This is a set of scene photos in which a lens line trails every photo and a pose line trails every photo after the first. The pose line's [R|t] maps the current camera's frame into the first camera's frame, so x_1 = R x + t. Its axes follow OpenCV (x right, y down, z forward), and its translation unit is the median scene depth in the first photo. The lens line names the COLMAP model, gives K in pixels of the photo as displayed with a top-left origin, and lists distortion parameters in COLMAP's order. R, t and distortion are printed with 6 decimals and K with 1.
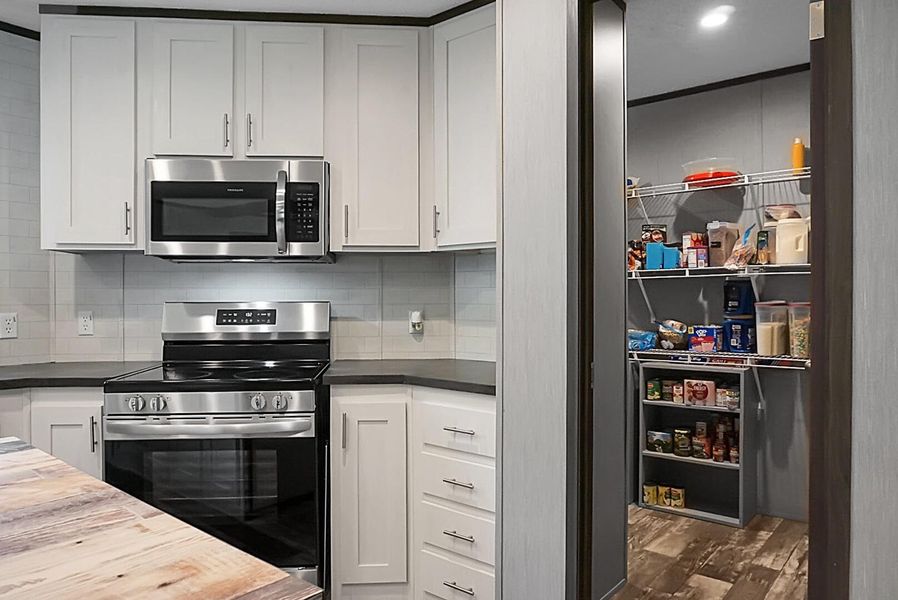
lens RADIAL K [[612.9, 0, 416.9], [0, 612.9, 301.0], [0, 0, 1]] dist [-0.011257, -0.001109]
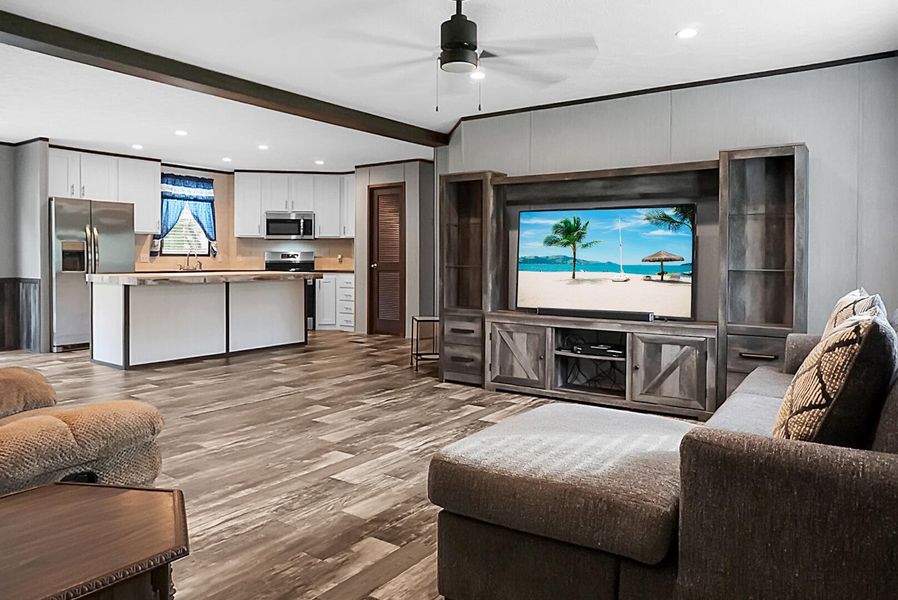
lens RADIAL K [[596.4, 0, 426.9], [0, 596.4, 268.1], [0, 0, 1]] dist [-0.024522, 0.001491]
pose [[0.995950, 0.002557, 0.089873, 0.202010], [-0.003598, 0.999928, 0.011425, 0.054912], [-0.089837, -0.011702, 0.995888, -2.571336]]
